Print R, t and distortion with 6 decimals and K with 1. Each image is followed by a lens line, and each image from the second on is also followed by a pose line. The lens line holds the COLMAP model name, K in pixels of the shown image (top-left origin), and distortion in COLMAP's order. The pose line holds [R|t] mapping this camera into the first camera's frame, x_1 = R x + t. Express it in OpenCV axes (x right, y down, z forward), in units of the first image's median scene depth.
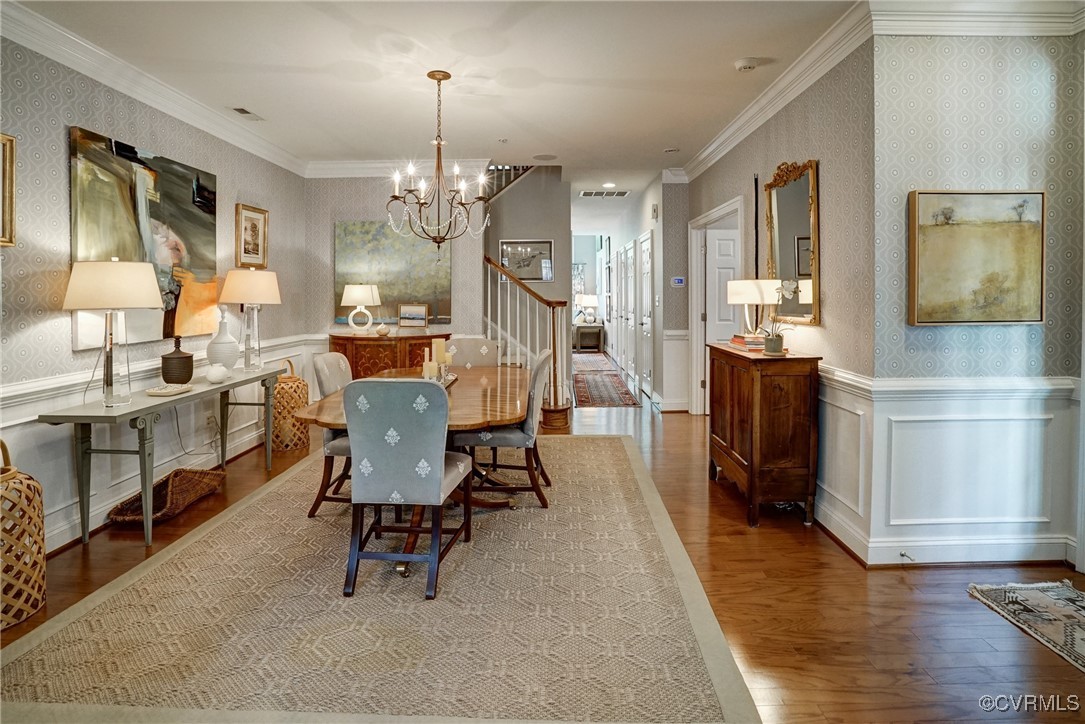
lens RADIAL K [[522.7, 0, 541.8], [0, 522.7, 299.9], [0, 0, 1]] dist [-0.059517, 0.020646]
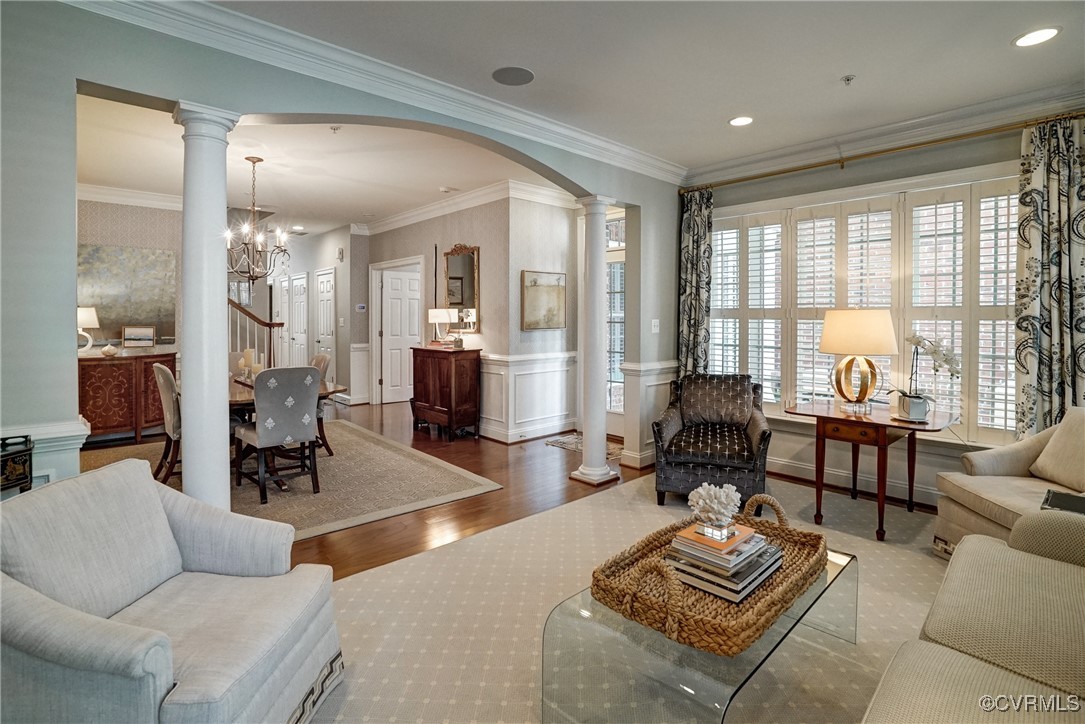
lens RADIAL K [[519.7, 0, 538.9], [0, 519.7, 321.3], [0, 0, 1]] dist [-0.057271, 0.020142]
pose [[0.727513, -0.004616, 0.686079, -0.577097], [0.007934, 0.999967, -0.001685, 0.010109], [-0.686048, 0.006669, 0.727525, -0.516732]]
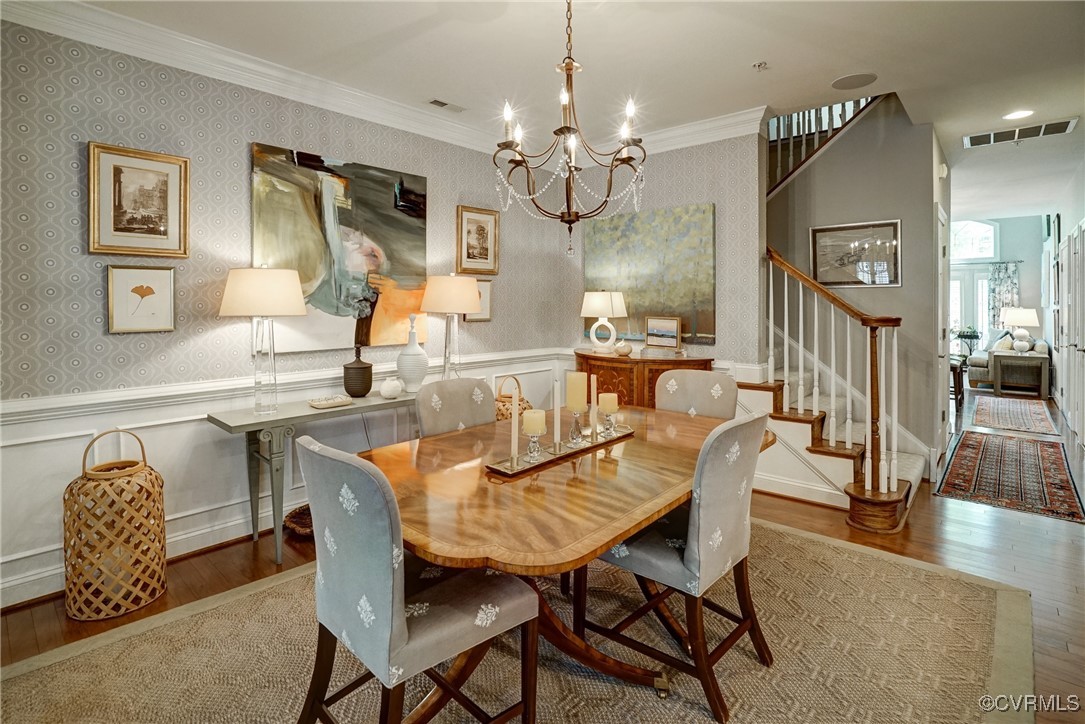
lens RADIAL K [[532.1, 0, 538.8], [0, 532.1, 302.4], [0, 0, 1]] dist [-0.058373, 0.024995]
pose [[0.757197, 0.007854, -0.653139, 0.197433], [-0.014662, 0.999880, -0.004974, -0.010495], [0.653022, 0.013343, 0.757221, 0.465982]]
